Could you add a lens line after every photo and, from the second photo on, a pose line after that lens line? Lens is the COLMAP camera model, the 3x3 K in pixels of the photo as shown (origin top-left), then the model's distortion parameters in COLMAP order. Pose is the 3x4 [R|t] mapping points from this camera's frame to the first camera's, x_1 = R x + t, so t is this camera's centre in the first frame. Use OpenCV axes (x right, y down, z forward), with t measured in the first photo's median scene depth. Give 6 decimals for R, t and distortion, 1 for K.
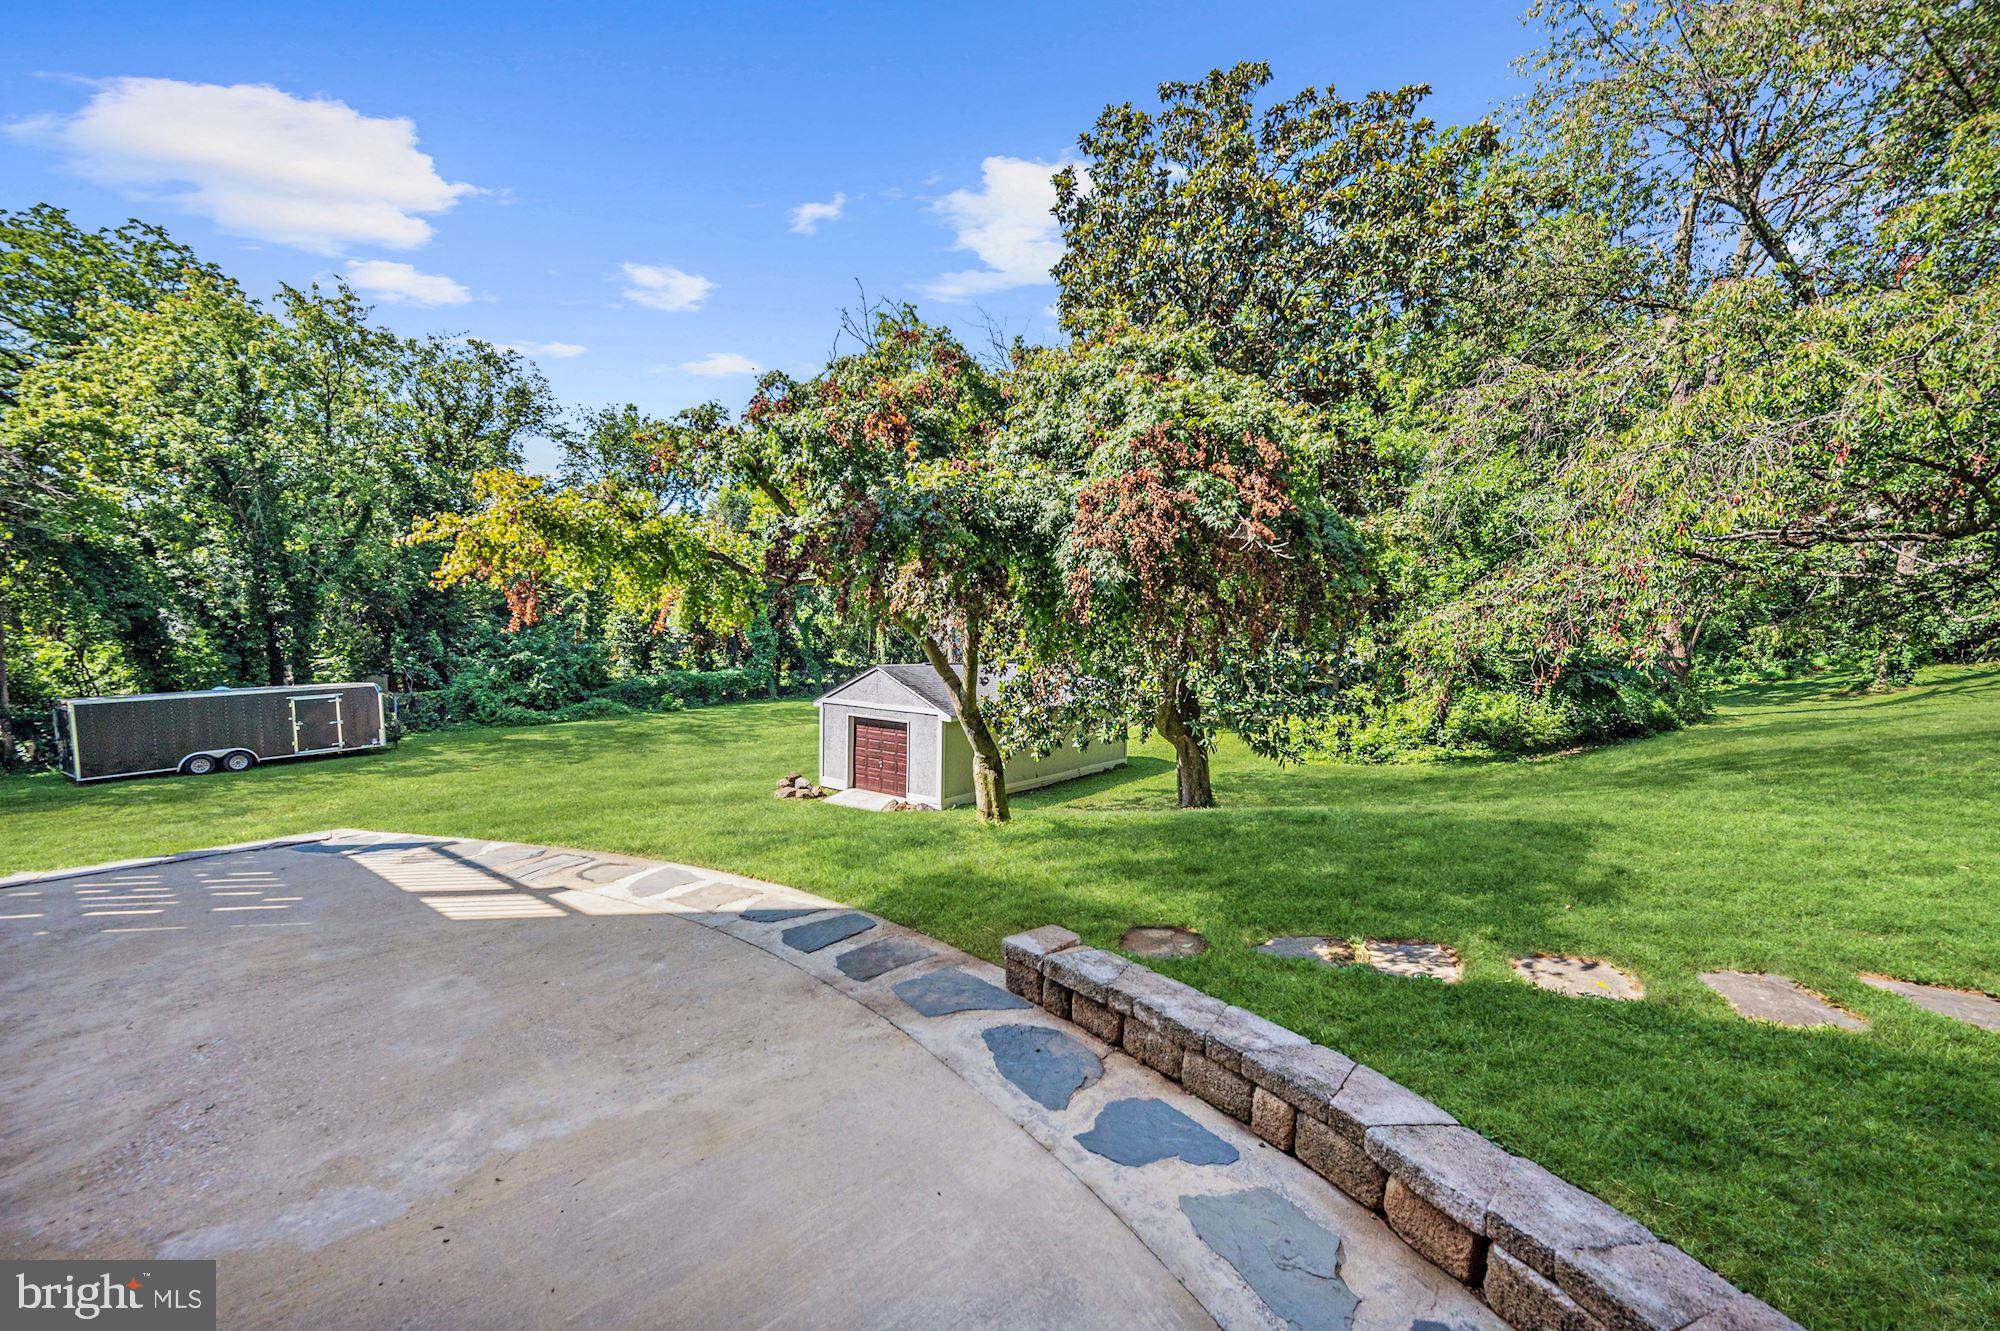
lens RADIAL K [[814.1, 0, 1000.0], [0, 814.1, 665.5], [0, 0, 1]] dist [-0.000915, -0.000055]
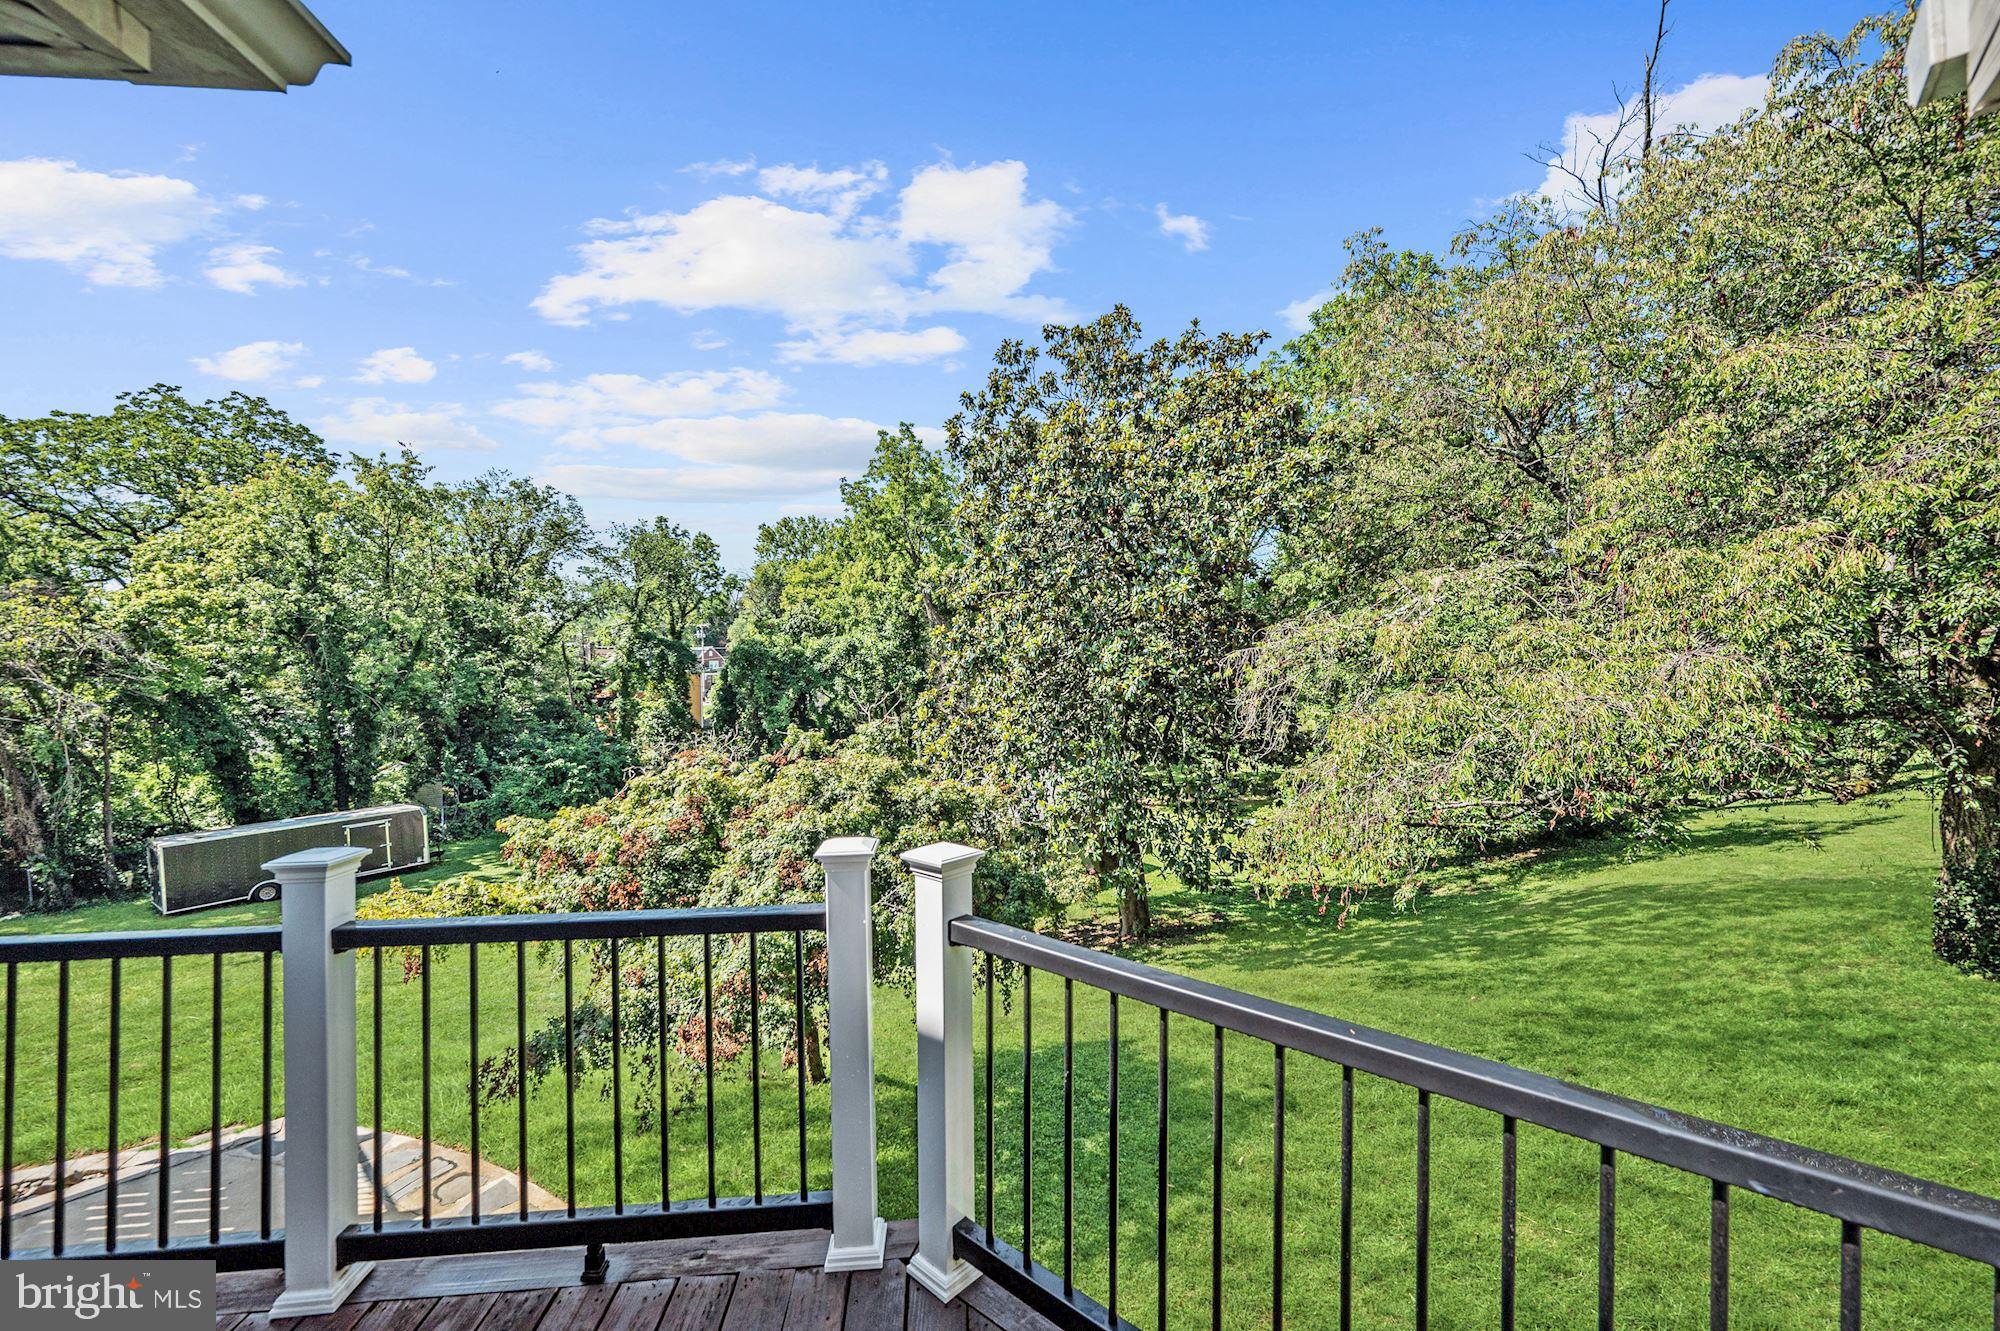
lens RADIAL K [[791.4, 0, 1000.0], [0, 791.4, 665.5], [0, 0, 1]] dist [-0.009563, -0.000134]
pose [[0.998226, -0.034347, -0.048628, 0.077773], [0.031584, 0.997903, -0.056492, -0.078714], [0.050467, 0.054856, 0.997218, -0.042445]]
